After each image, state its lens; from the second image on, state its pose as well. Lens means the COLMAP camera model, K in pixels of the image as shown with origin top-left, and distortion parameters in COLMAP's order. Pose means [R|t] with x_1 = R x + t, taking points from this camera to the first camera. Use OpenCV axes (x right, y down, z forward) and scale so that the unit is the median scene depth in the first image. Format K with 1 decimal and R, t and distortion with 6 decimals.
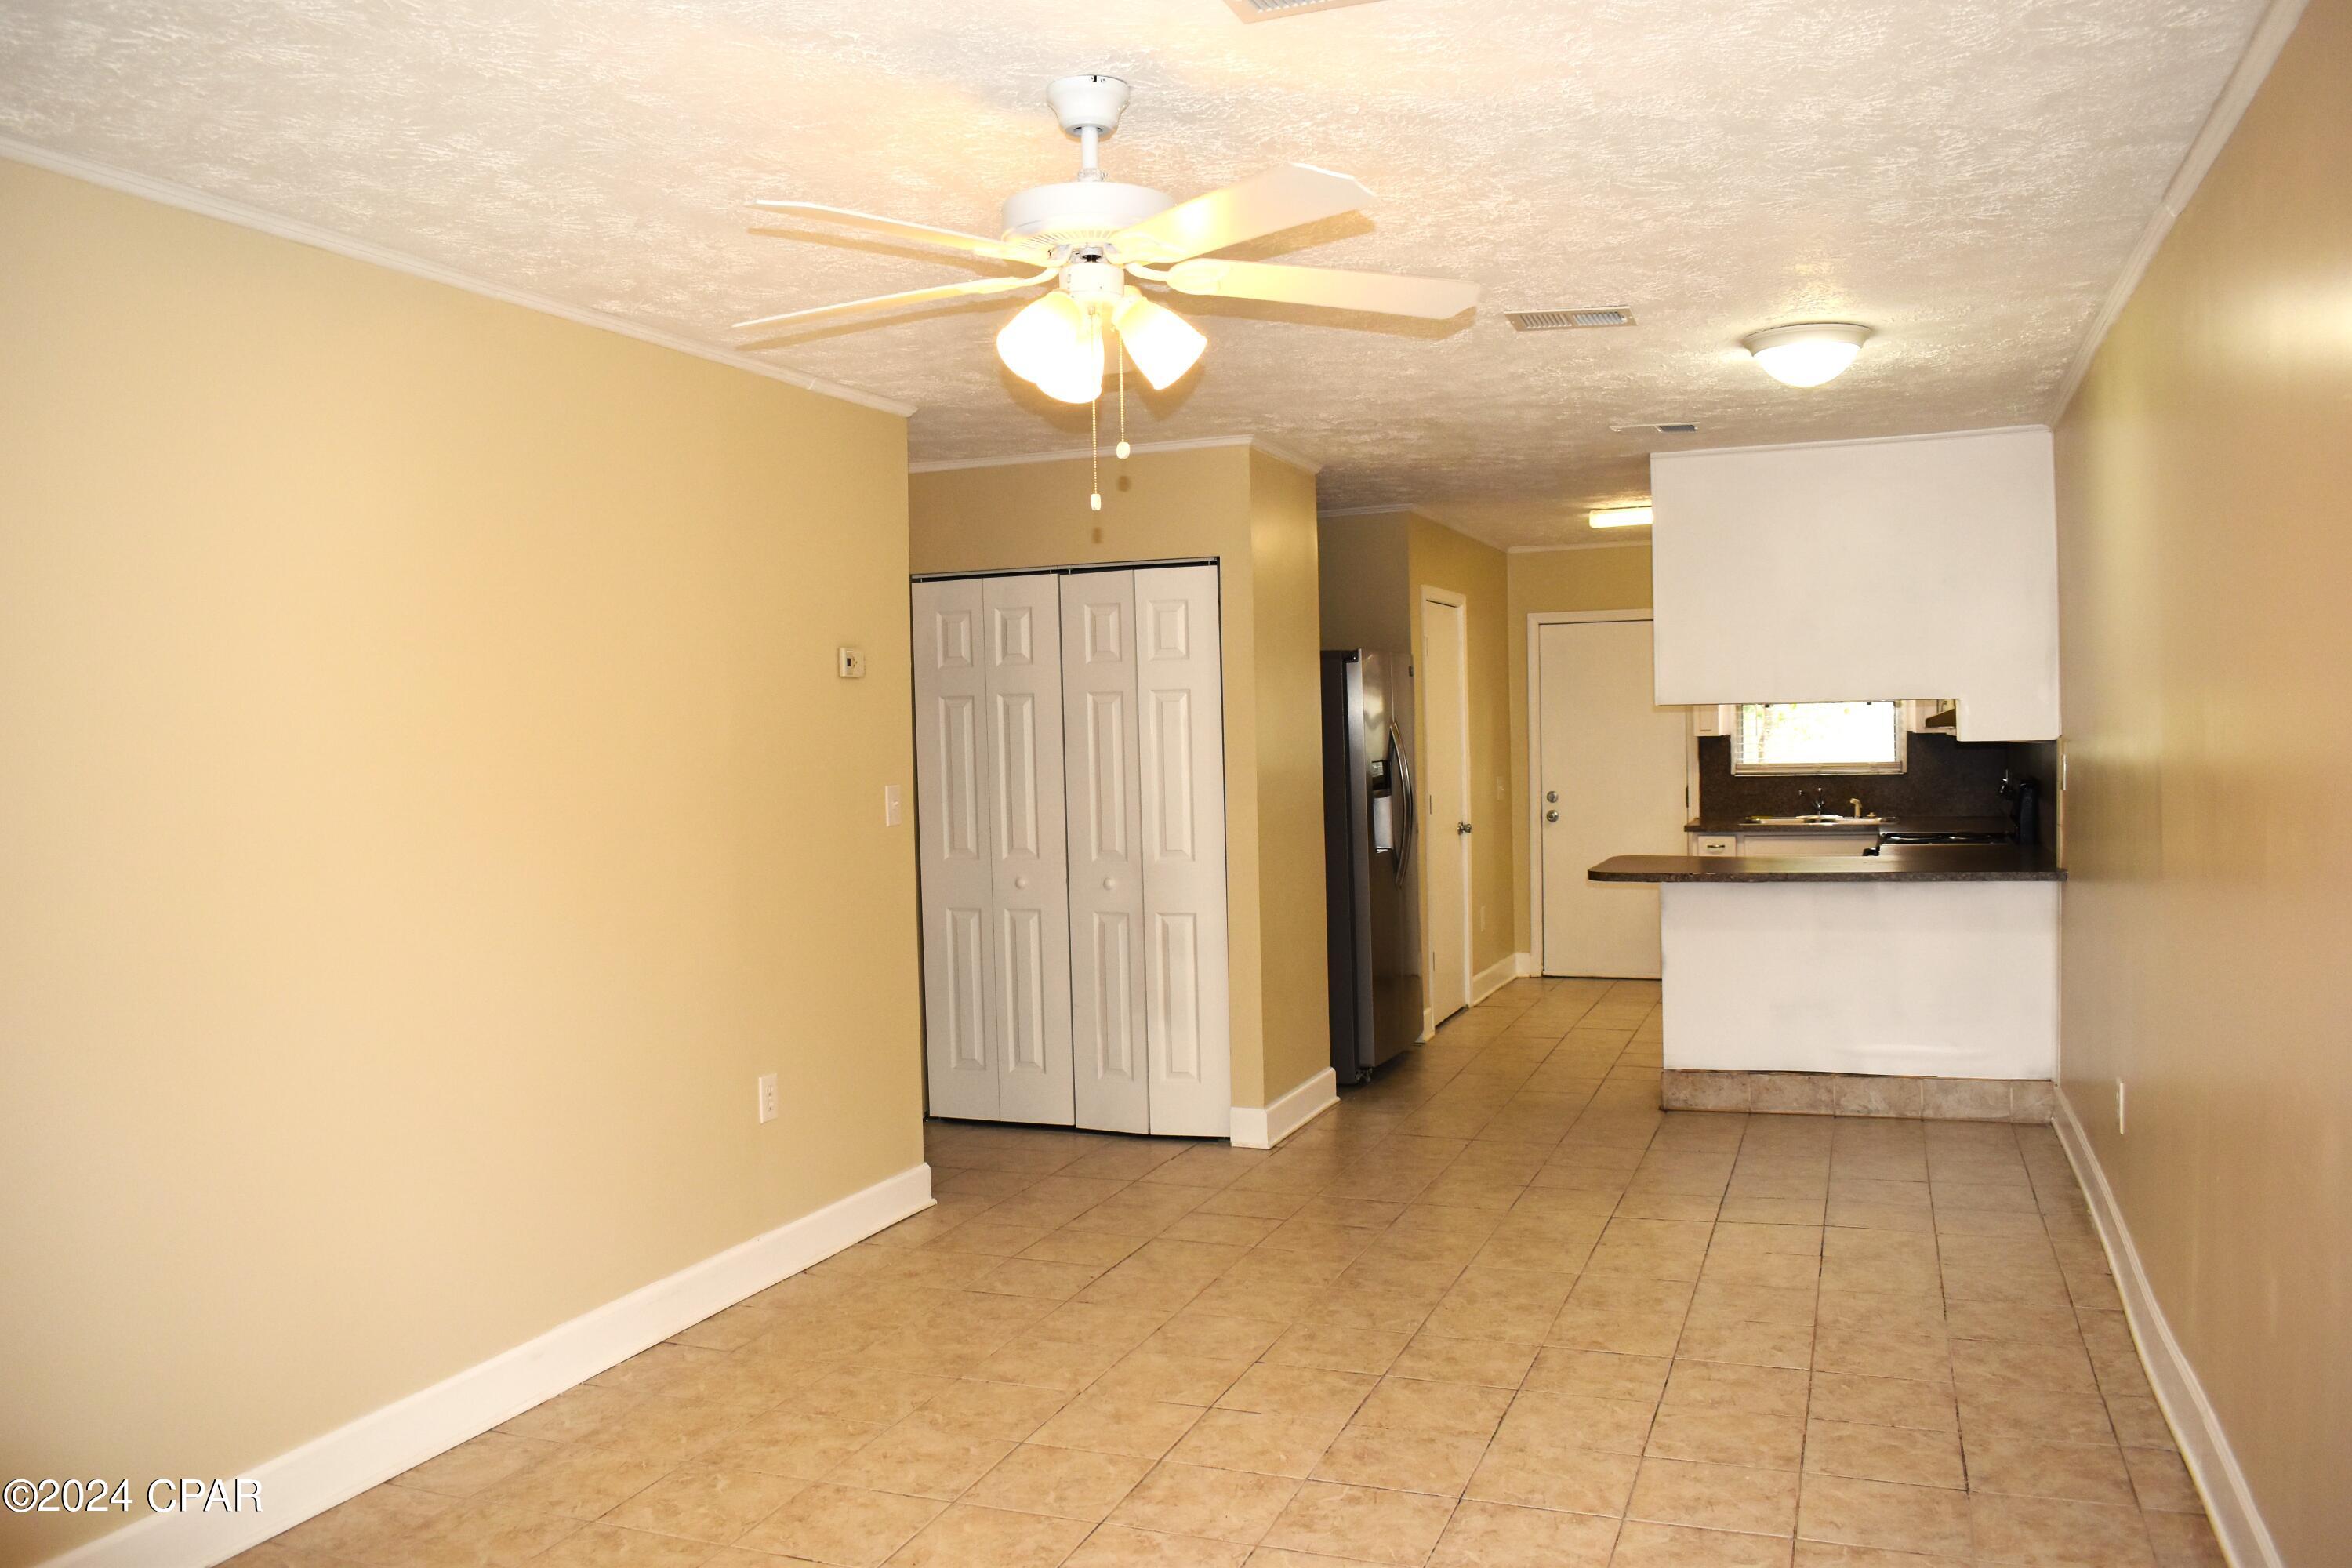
lens RADIAL K [[1822.7, 0, 1176.0], [0, 1822.7, 784.0], [0, 0, 1]] dist [-0.084298, -0.000544]
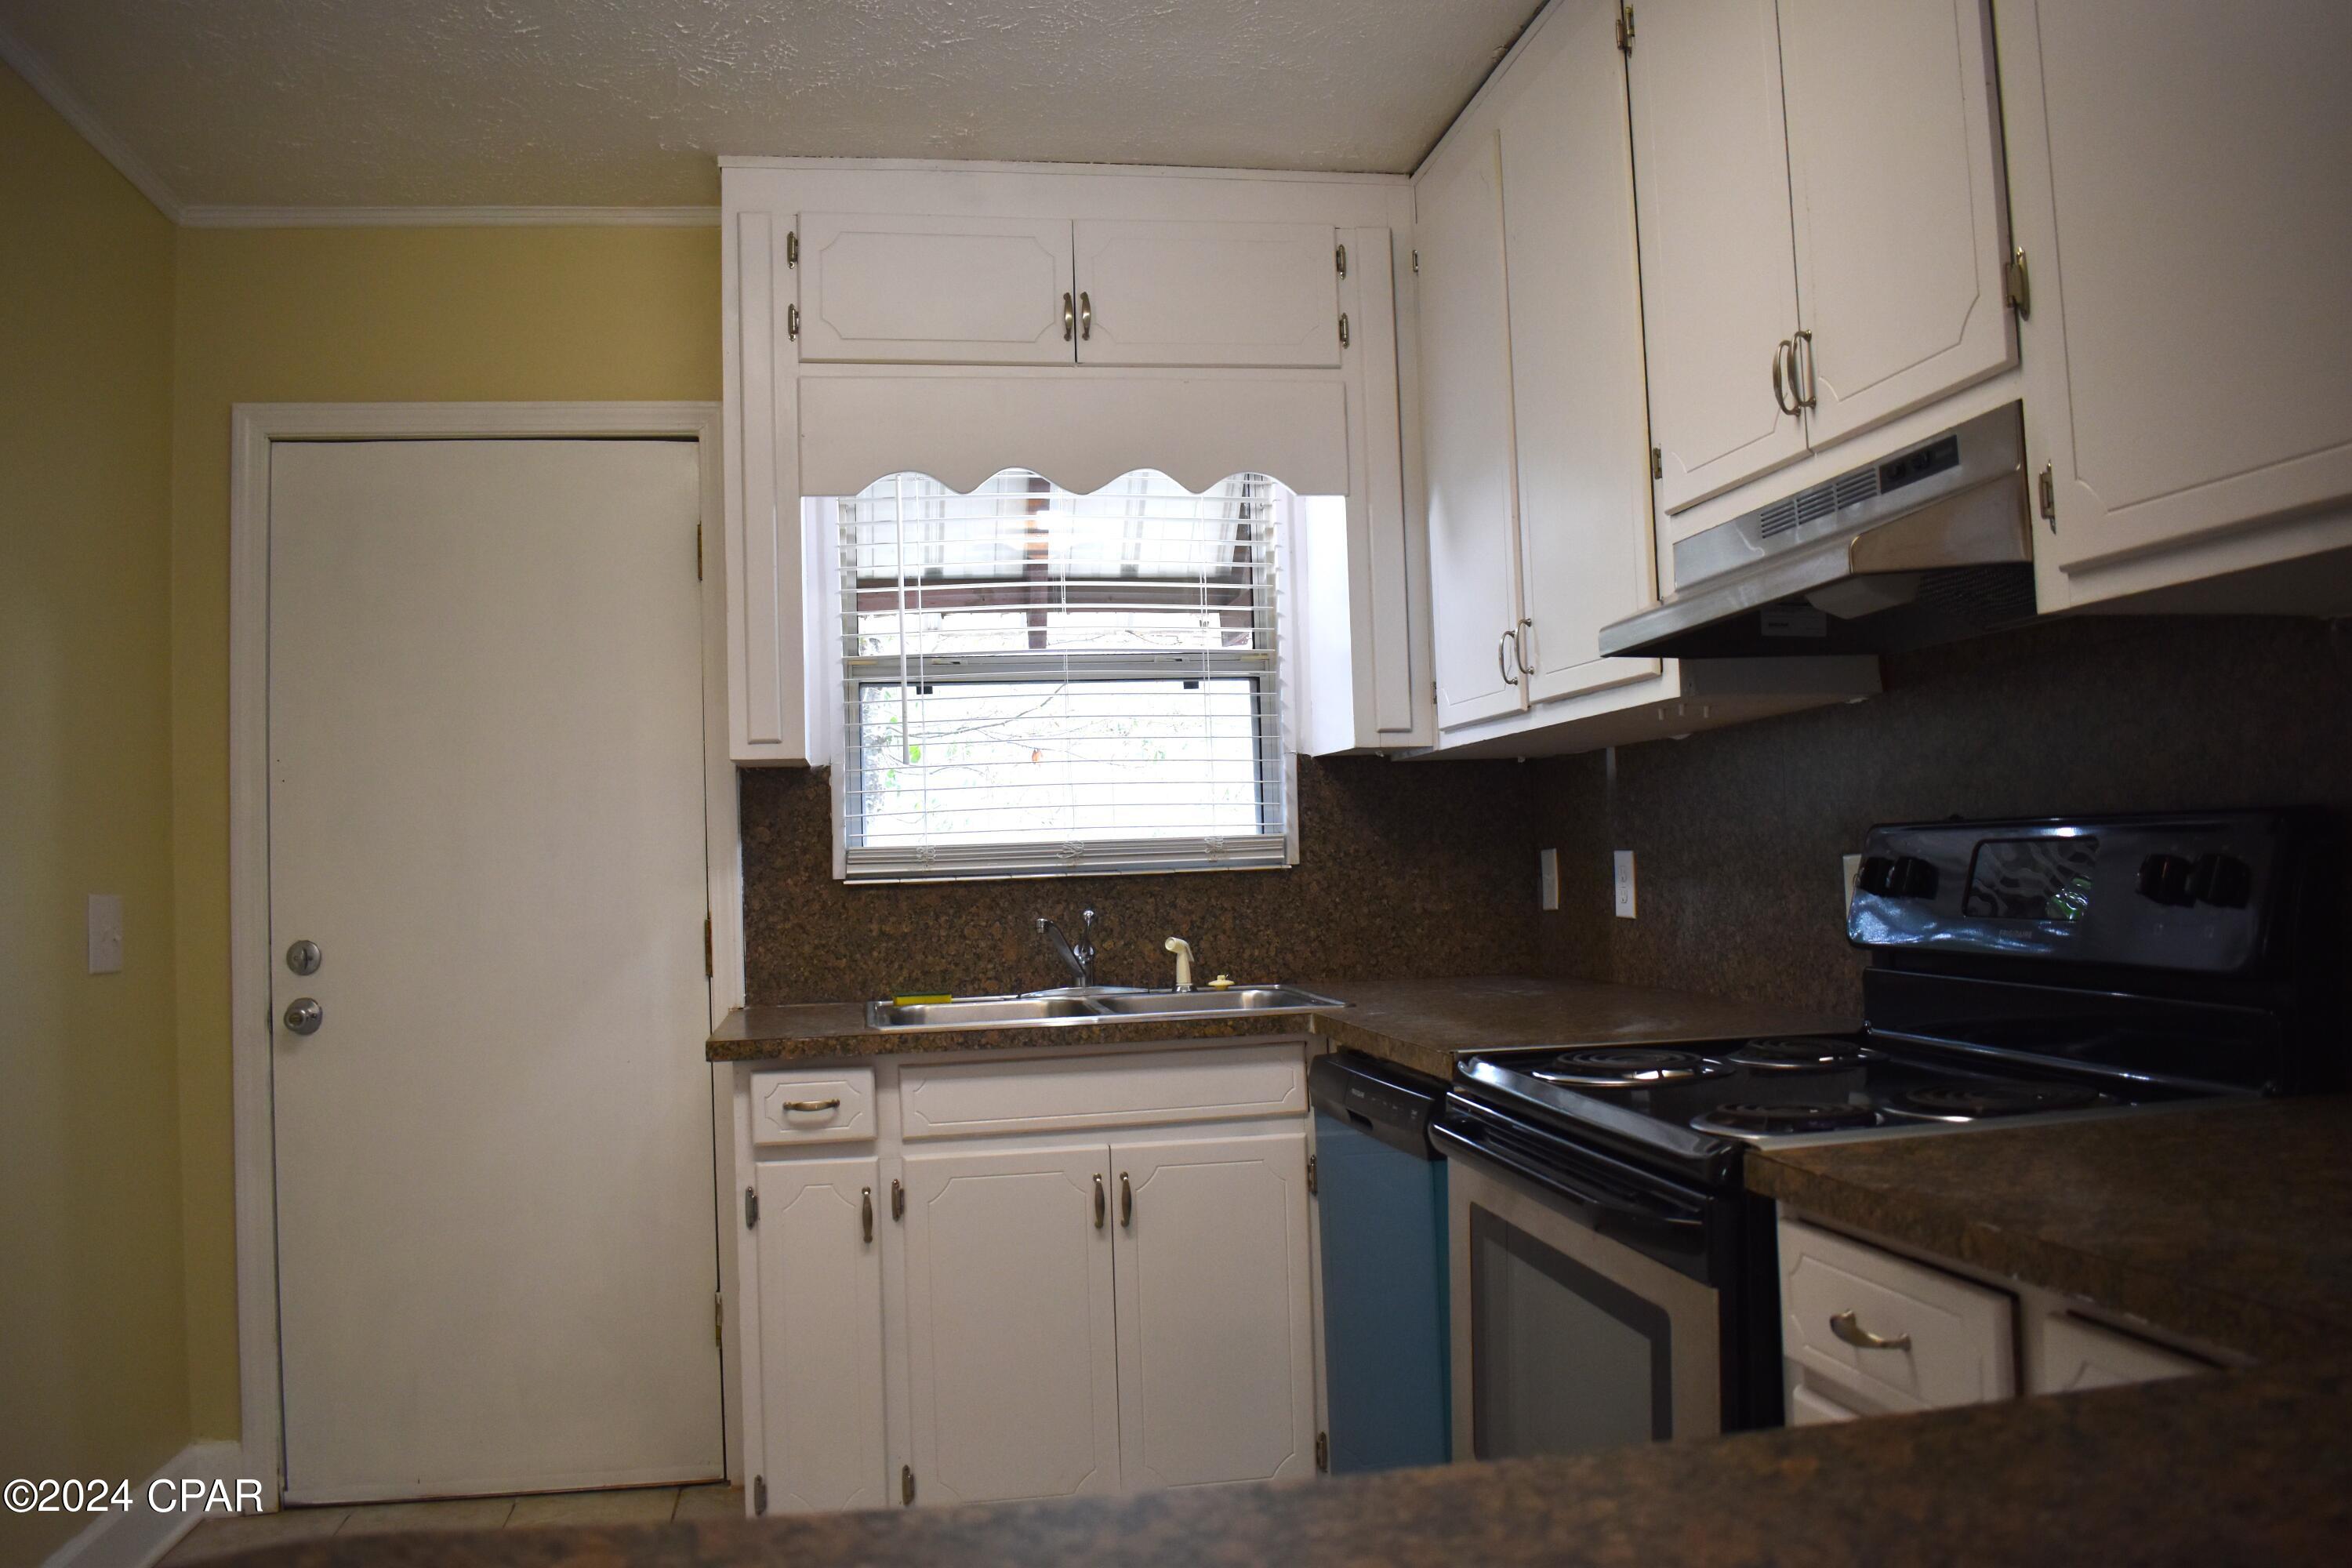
lens RADIAL K [[1822.7, 0, 1176.0], [0, 1822.7, 784.0], [0, 0, 1]] dist [-0.084298, -0.000544]
pose [[0.860480, 0.017874, 0.509171, 0.191469], [0.029732, 0.995919, -0.085208, 0.008534], [-0.508616, 0.088458, 0.856437, 0.687163]]
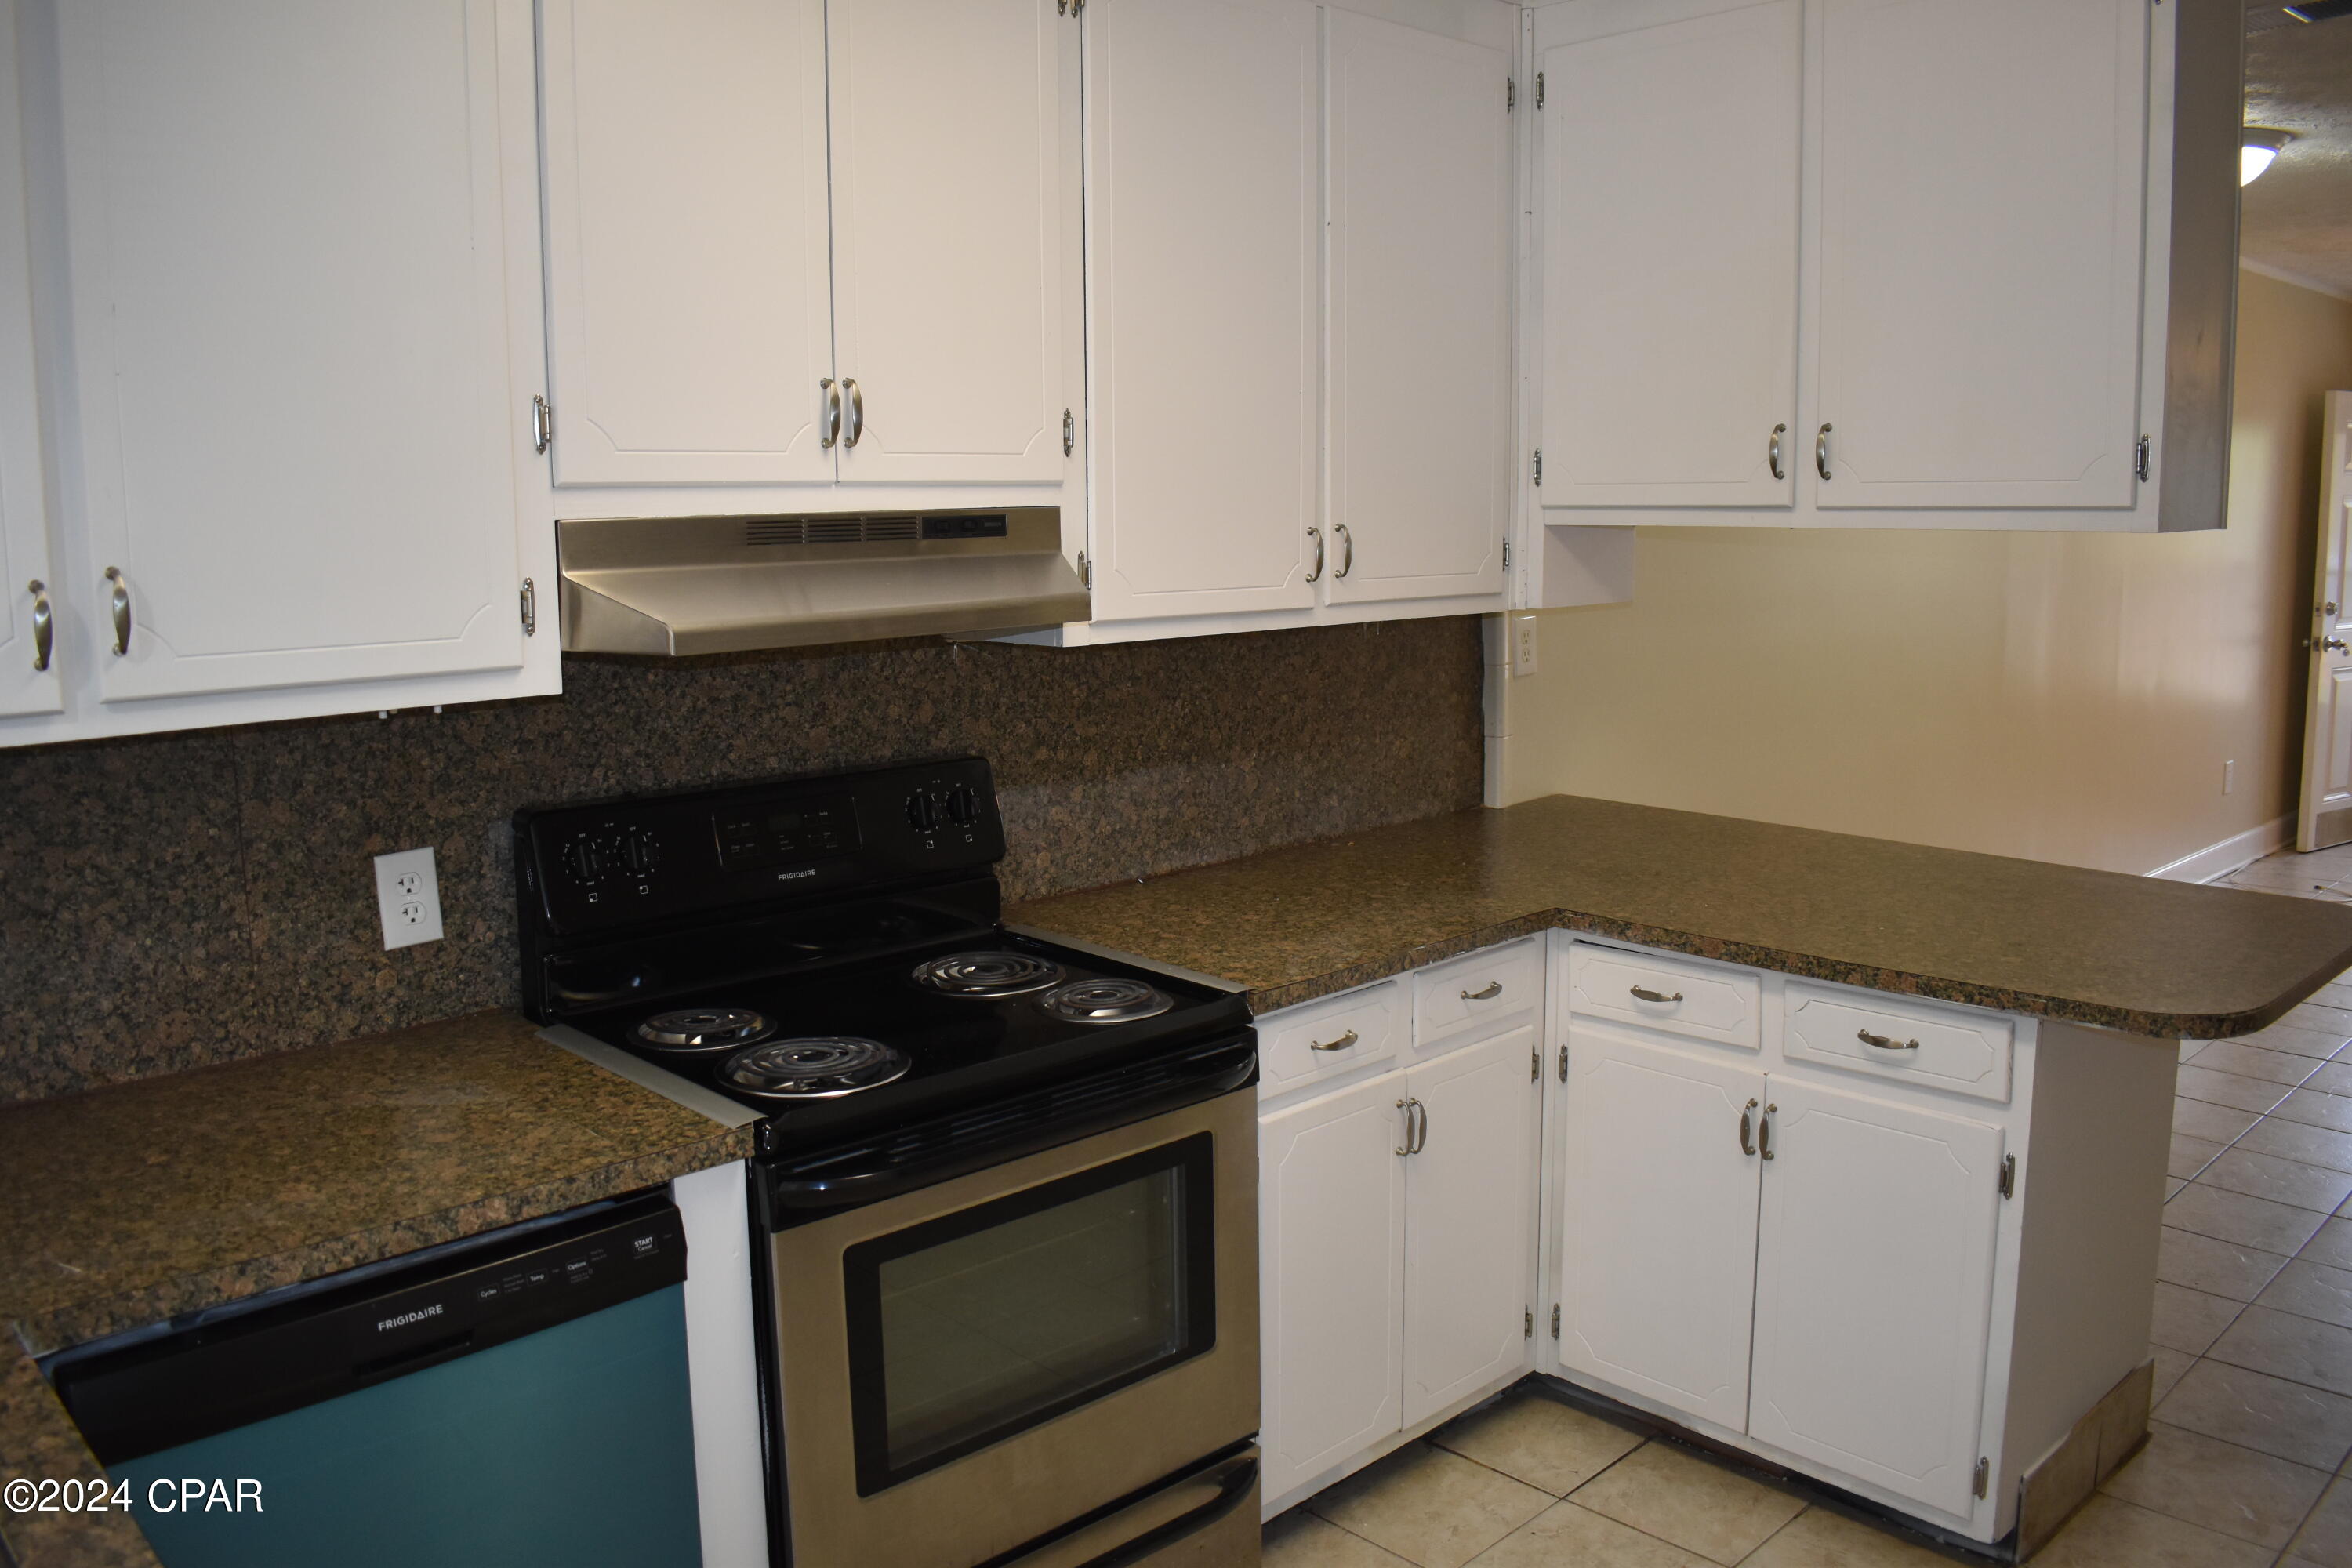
lens RADIAL K [[1822.7, 0, 1176.0], [0, 1822.7, 784.0], [0, 0, 1]] dist [-0.084298, -0.000544]
pose [[-0.907576, 0.131814, 0.398662, 0.210942], [0.162194, 0.985809, 0.043293, -0.004145], [-0.387298, 0.103952, -0.916075, 1.059911]]
